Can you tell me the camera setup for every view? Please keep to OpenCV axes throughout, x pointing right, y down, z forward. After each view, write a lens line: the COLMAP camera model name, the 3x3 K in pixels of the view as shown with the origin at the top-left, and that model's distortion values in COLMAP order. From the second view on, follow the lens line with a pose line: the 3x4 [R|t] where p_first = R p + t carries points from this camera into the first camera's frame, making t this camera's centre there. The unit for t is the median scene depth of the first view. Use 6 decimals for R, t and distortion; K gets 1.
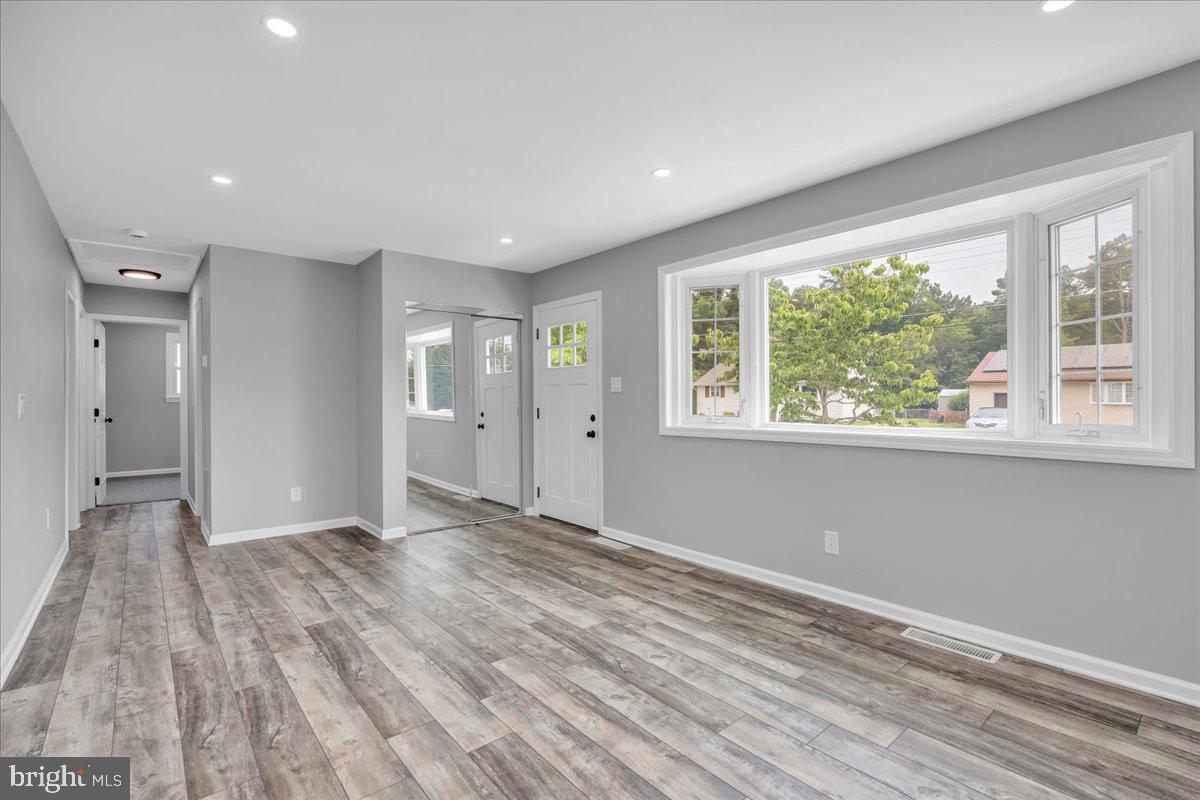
lens RADIAL K [[550.3, 0, 605.1], [0, 550.3, 399.6], [0, 0, 1]] dist [-0.010574, 0.000298]
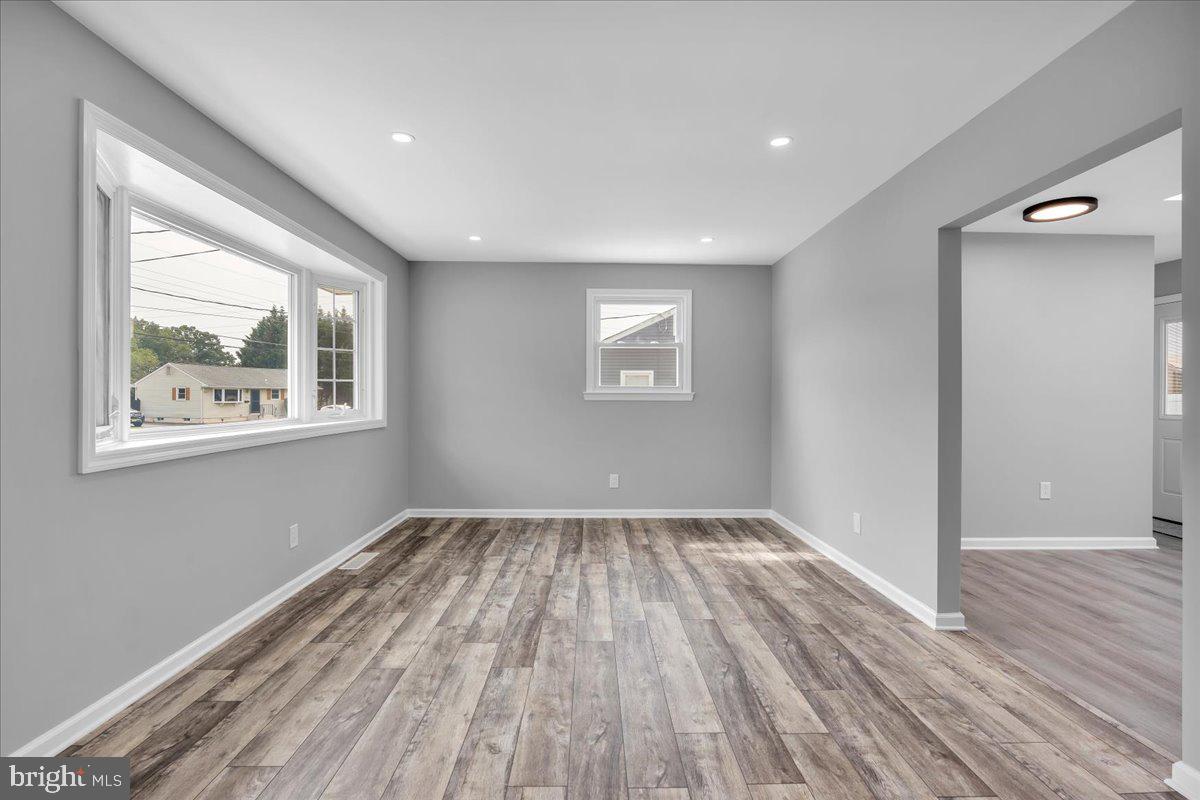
lens RADIAL K [[548.6, 0, 598.6], [0, 548.6, 396.3], [0, 0, 1]] dist [-0.002003, 0.000740]
pose [[-0.769922, -0.000559, 0.638137, -0.777244], [-0.001723, 0.999998, -0.001203, 0.001818], [-0.638135, -0.002026, -0.769922, 1.643881]]
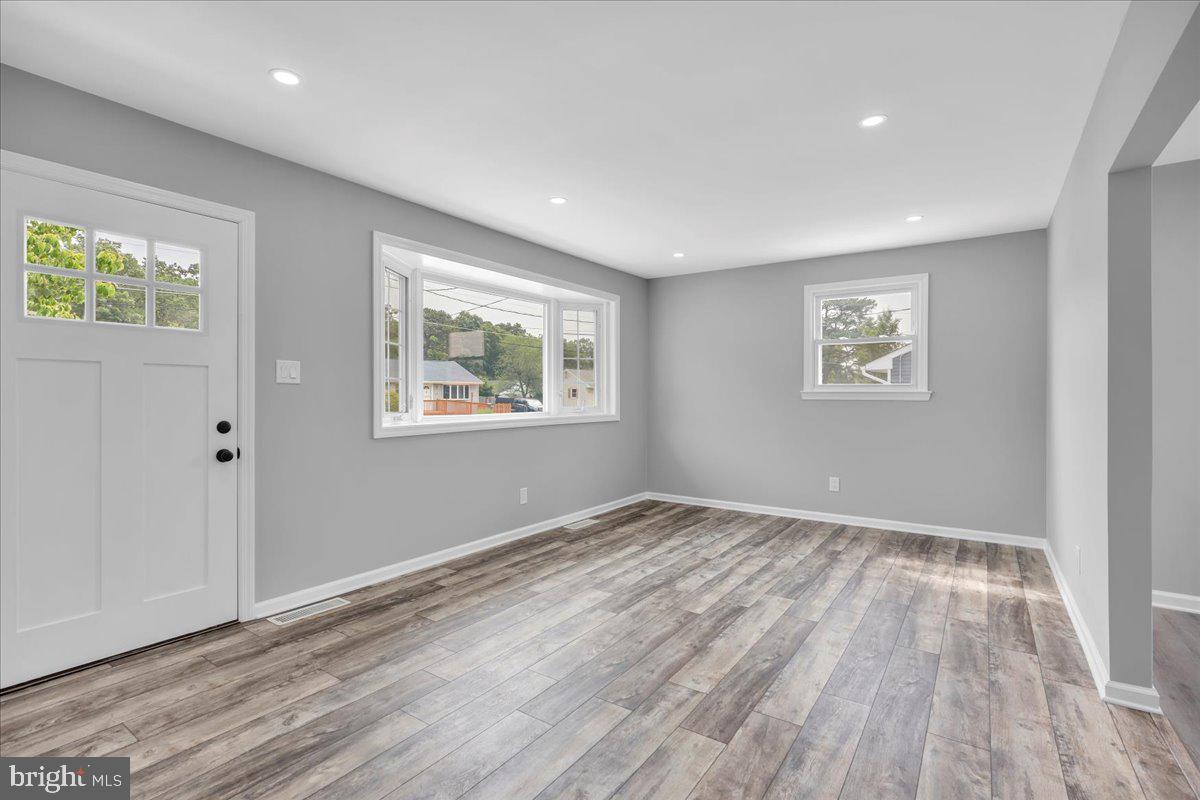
lens RADIAL K [[554.6, 0, 600.0], [0, 554.6, 400.0], [0, 0, 1]] dist [-0.002656, 0.000088]
pose [[-0.253355, -0.008240, 0.967338, -1.181127], [-0.001300, 0.999966, 0.008177, 0.001007], [-0.967373, 0.000814, -0.253357, 1.353389]]
